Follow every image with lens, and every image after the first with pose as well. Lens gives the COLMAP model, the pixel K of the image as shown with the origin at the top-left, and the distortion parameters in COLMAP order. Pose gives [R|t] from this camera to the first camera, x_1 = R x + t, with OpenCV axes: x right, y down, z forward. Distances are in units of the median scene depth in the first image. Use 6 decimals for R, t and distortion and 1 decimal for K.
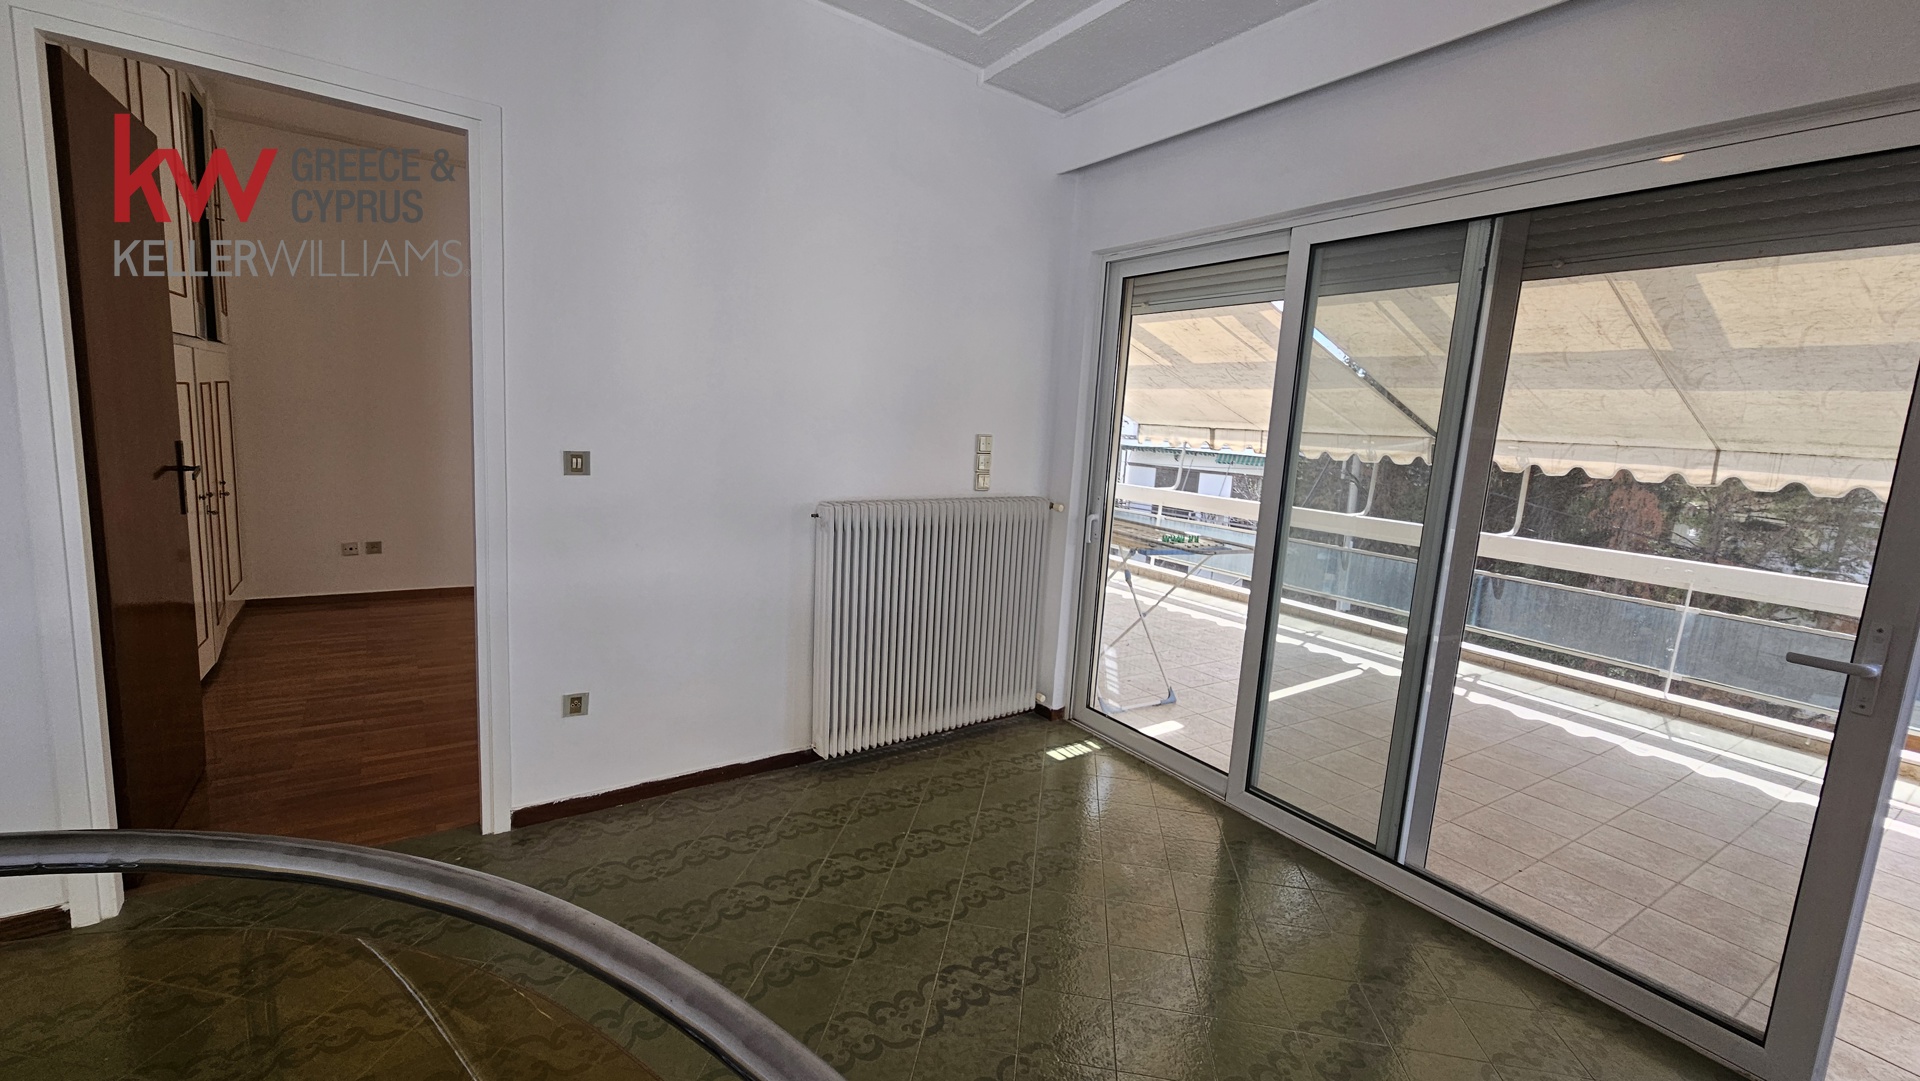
lens RADIAL K [[792.9, 0, 961.0], [0, 792.9, 532.2], [0, 0, 1]] dist [0.000998, -0.000164]
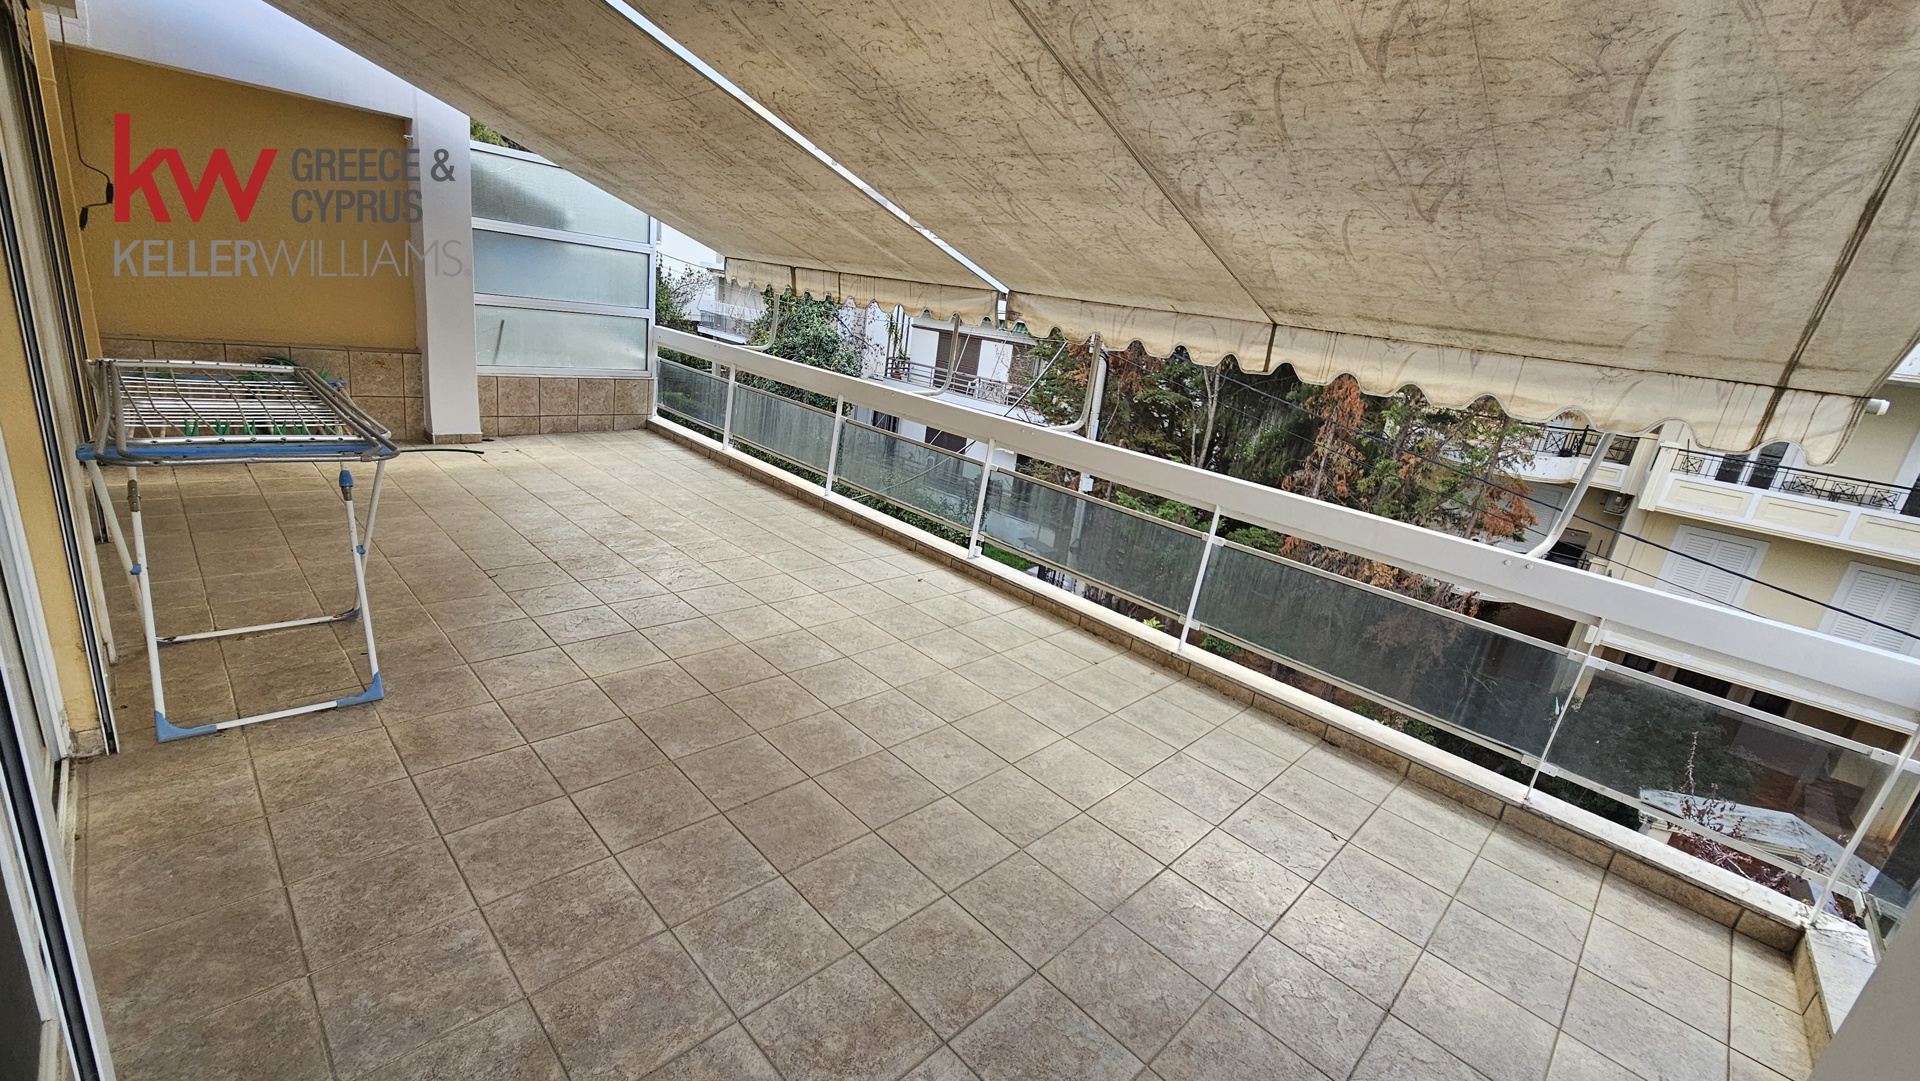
lens RADIAL K [[796.2, 0, 966.7], [0, 796.2, 543.6], [0, 0, 1]] dist [-0.000068, -0.000111]
pose [[0.975123, 0.001596, 0.221658, 0.517271], [-0.041997, 0.983193, 0.177674, -0.023032], [-0.217649, -0.182563, 0.958801, 0.323487]]
